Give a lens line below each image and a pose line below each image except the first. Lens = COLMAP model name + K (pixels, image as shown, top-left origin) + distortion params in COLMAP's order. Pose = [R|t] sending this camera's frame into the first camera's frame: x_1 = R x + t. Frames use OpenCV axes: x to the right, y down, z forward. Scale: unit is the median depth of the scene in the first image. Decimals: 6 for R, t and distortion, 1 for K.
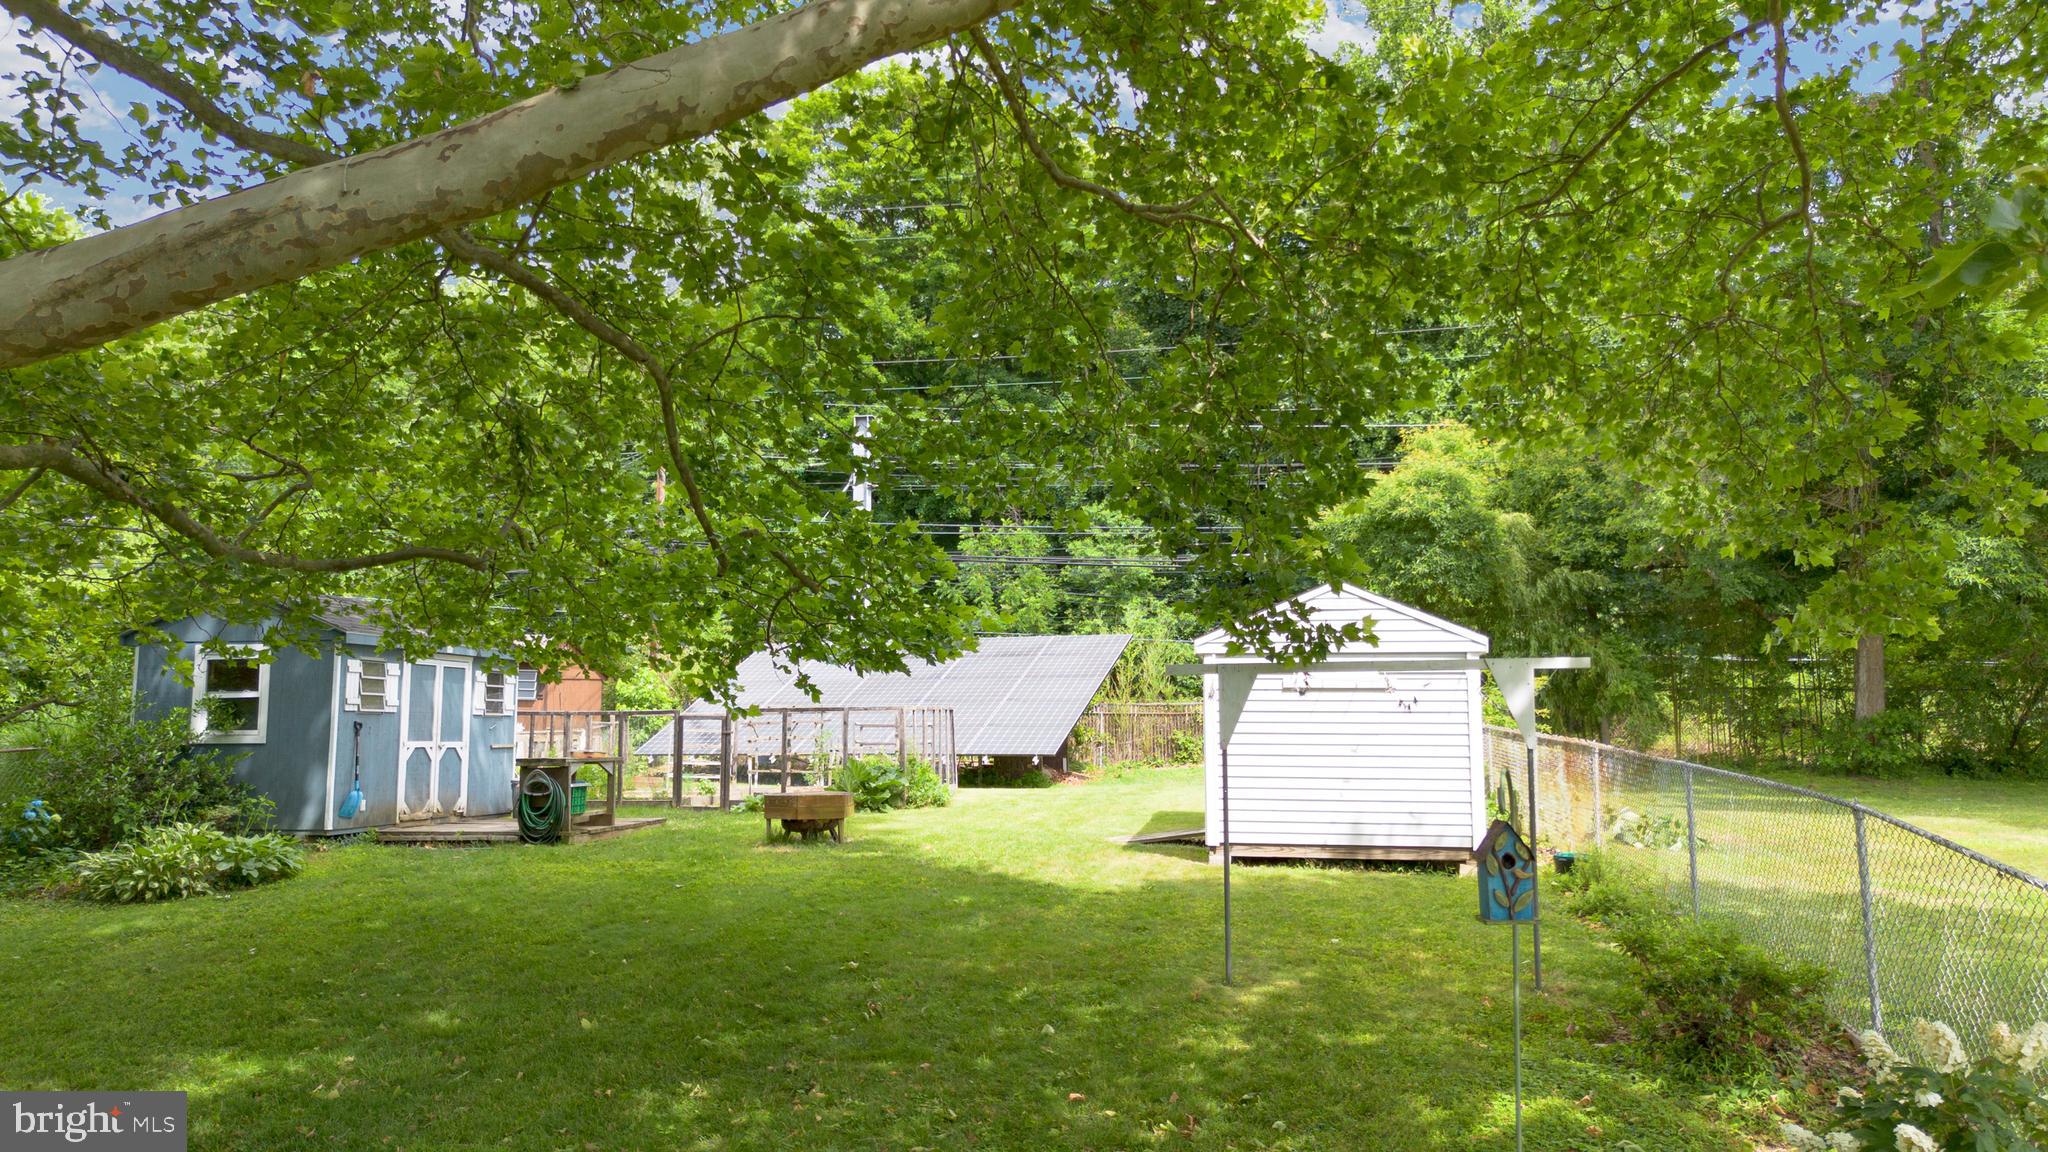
lens RADIAL K [[1455.8, 0, 1031.2], [0, 1455.8, 584.1], [0, 0, 1]] dist [0.054970, -0.079692]
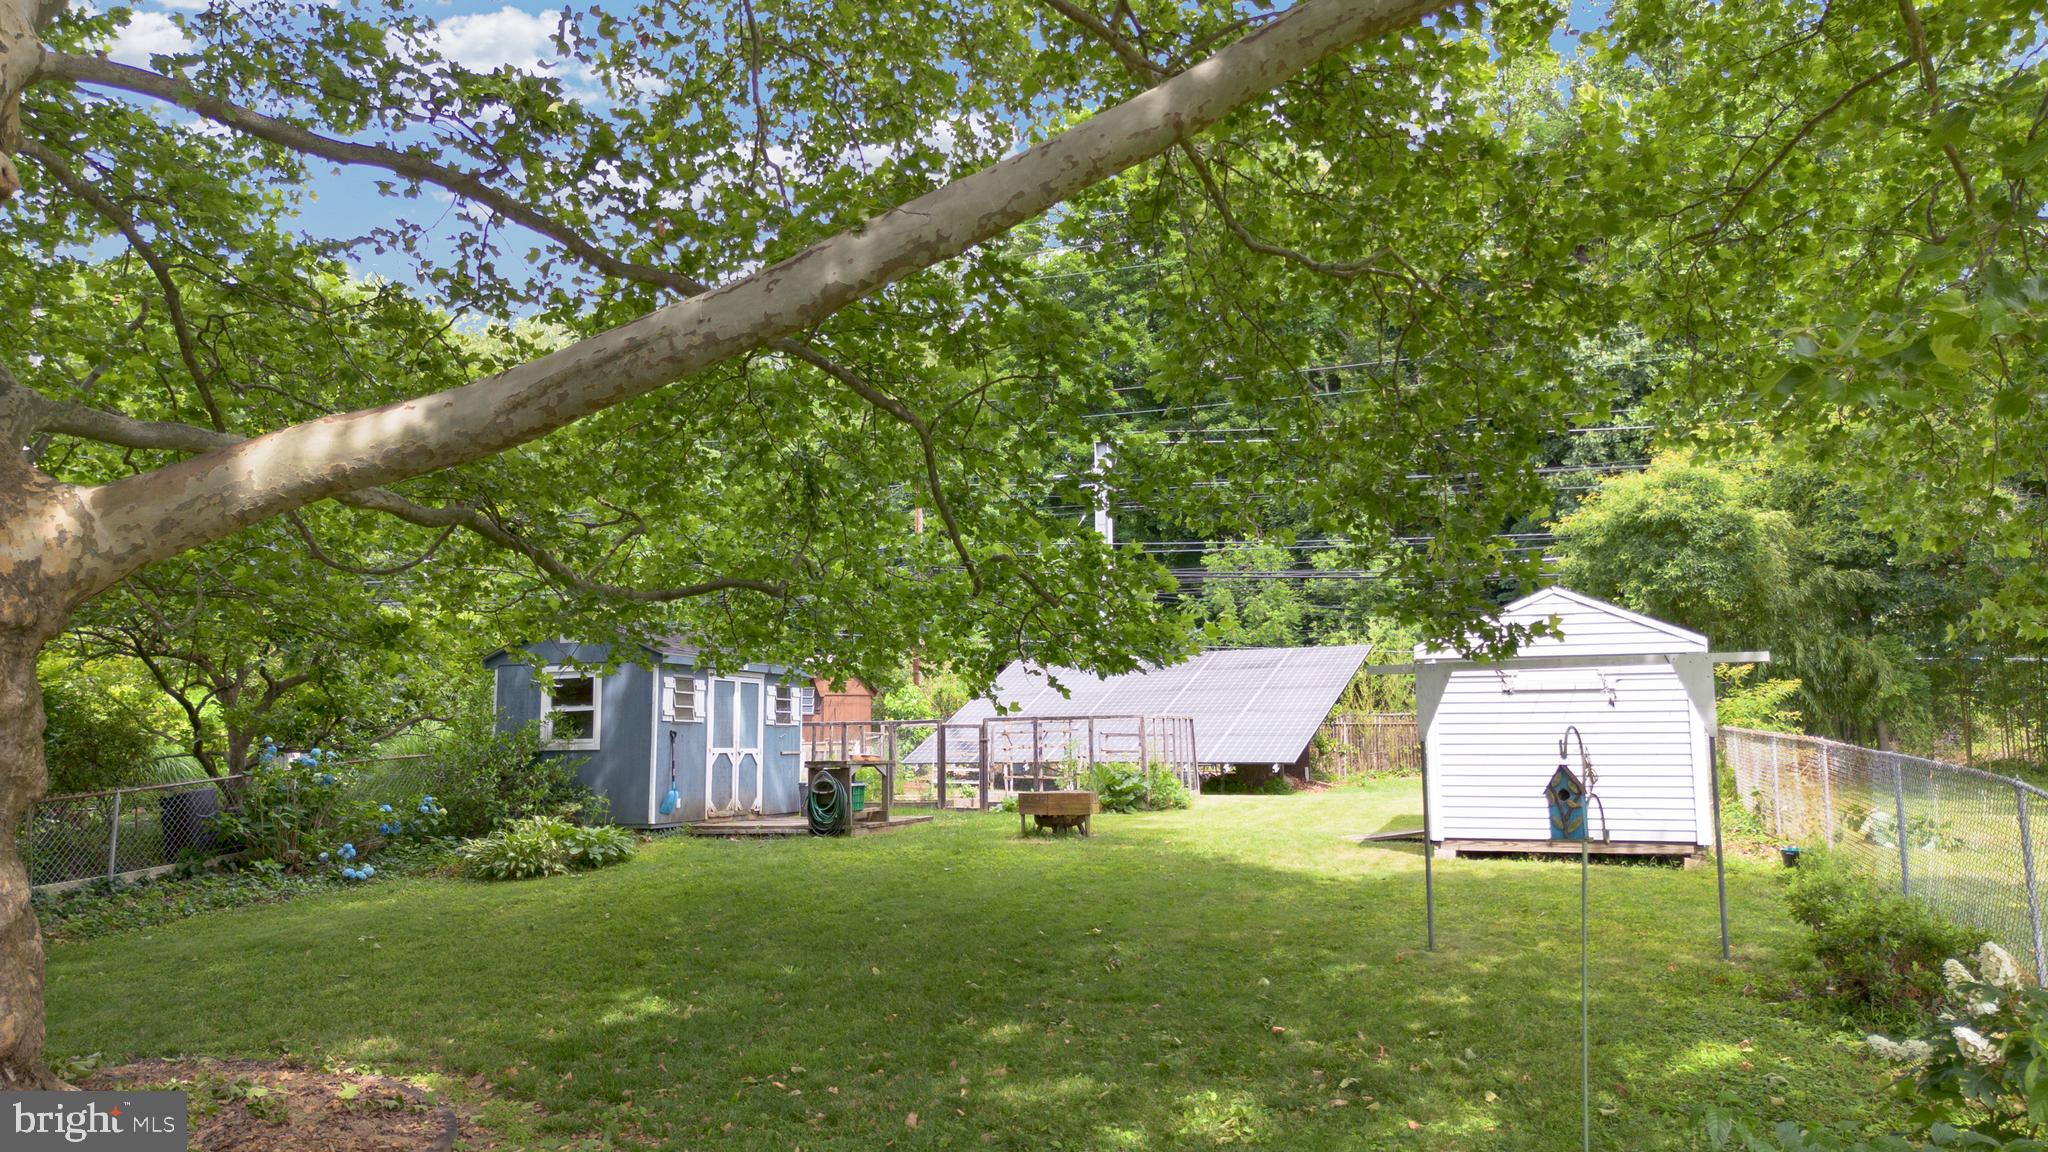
lens RADIAL K [[1415.2, 0, 986.8], [0, 1415.2, 567.6], [0, 0, 1]] dist [0.099048, -0.127739]
pose [[0.979532, -0.029511, -0.199115, 0.016041], [0.024723, 0.999343, -0.026491, 0.001482], [0.199766, 0.021026, 0.979618, -0.078364]]
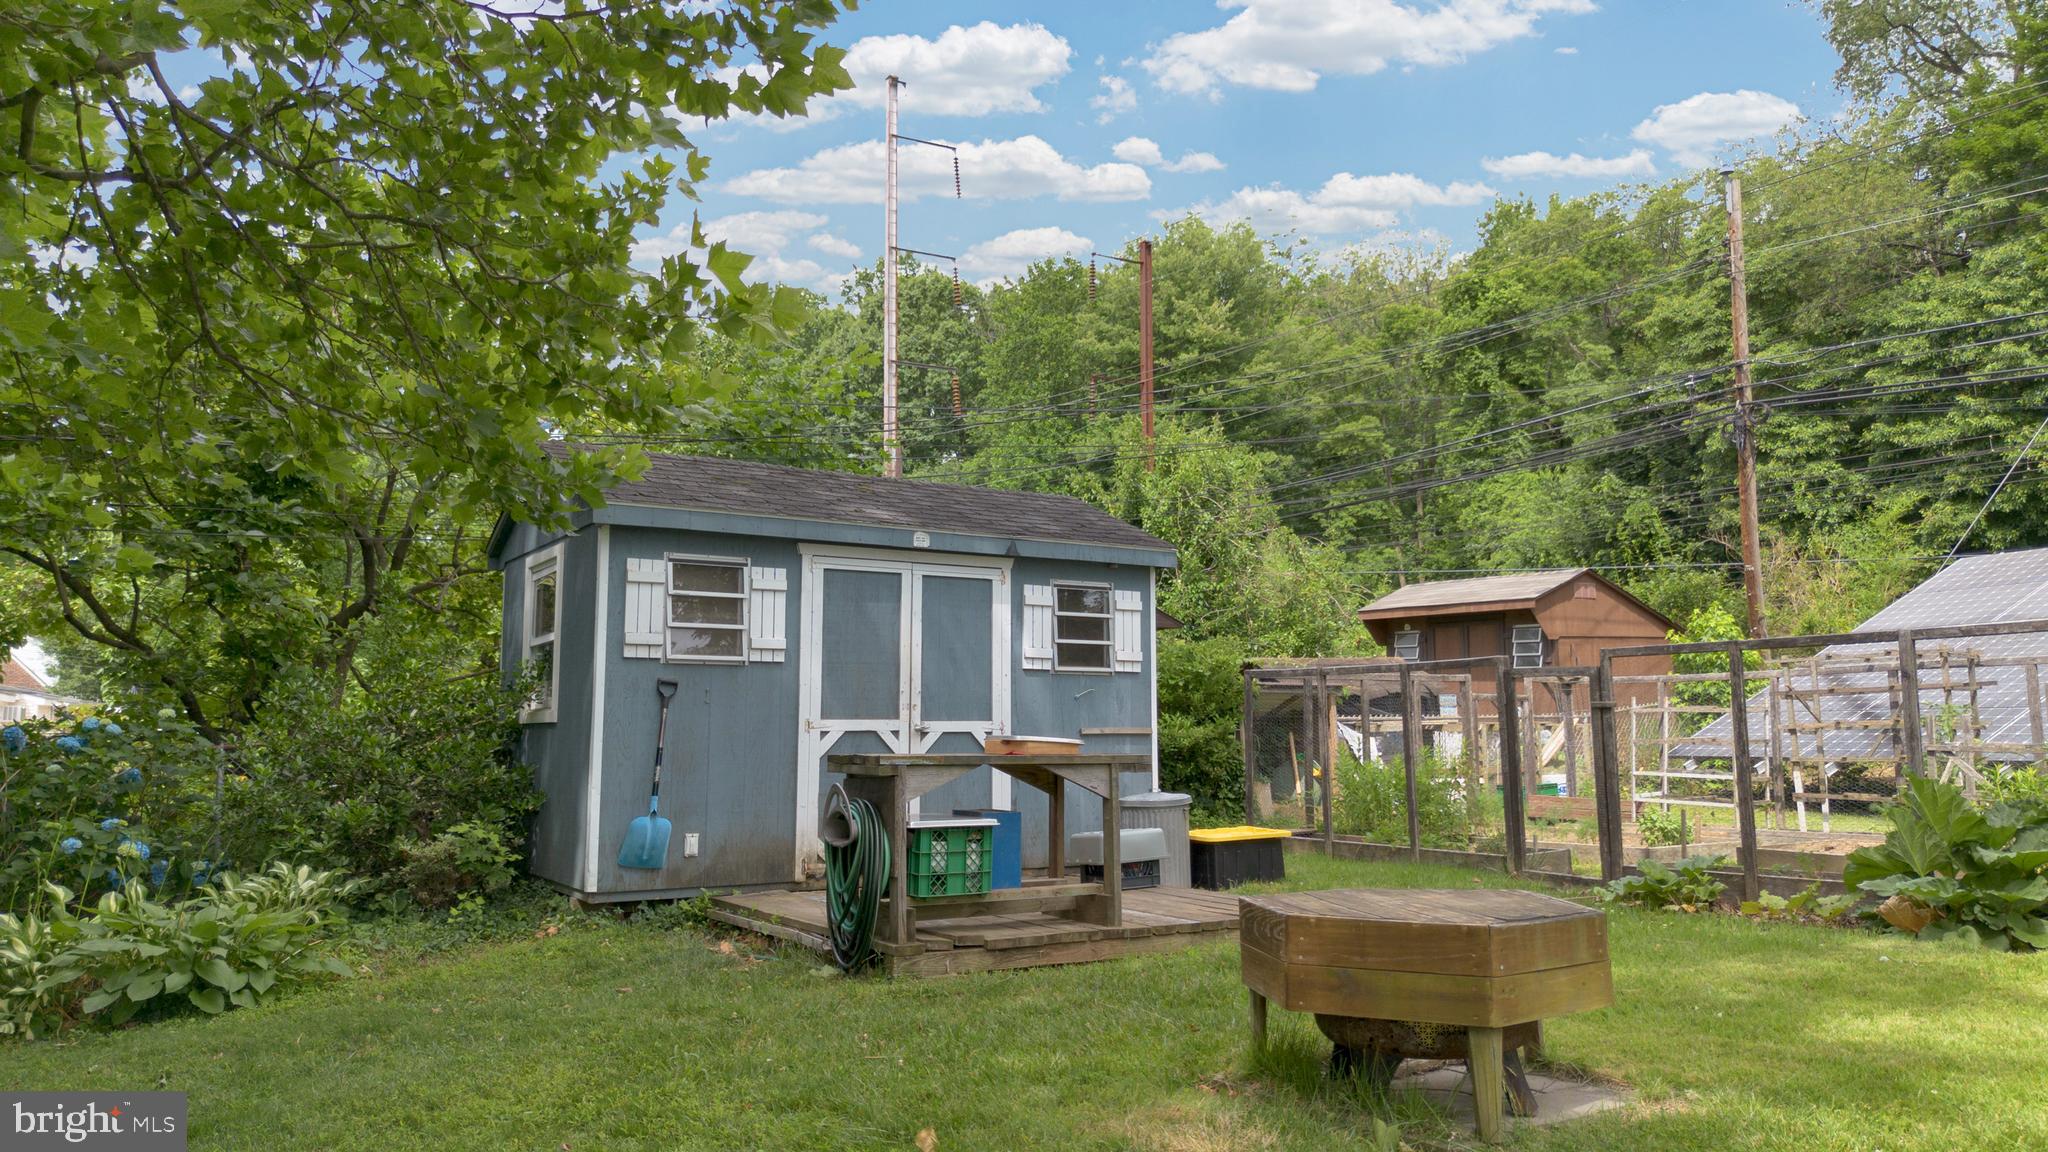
lens RADIAL K [[1455.8, 0, 1031.2], [0, 1455.8, 584.1], [0, 0, 1]] dist [0.054970, -0.079692]
pose [[0.656105, -0.058482, -0.752400, 0.022573], [0.071464, 0.997327, -0.015202, 0.113714], [0.751278, -0.043796, 0.658531, 1.125626]]
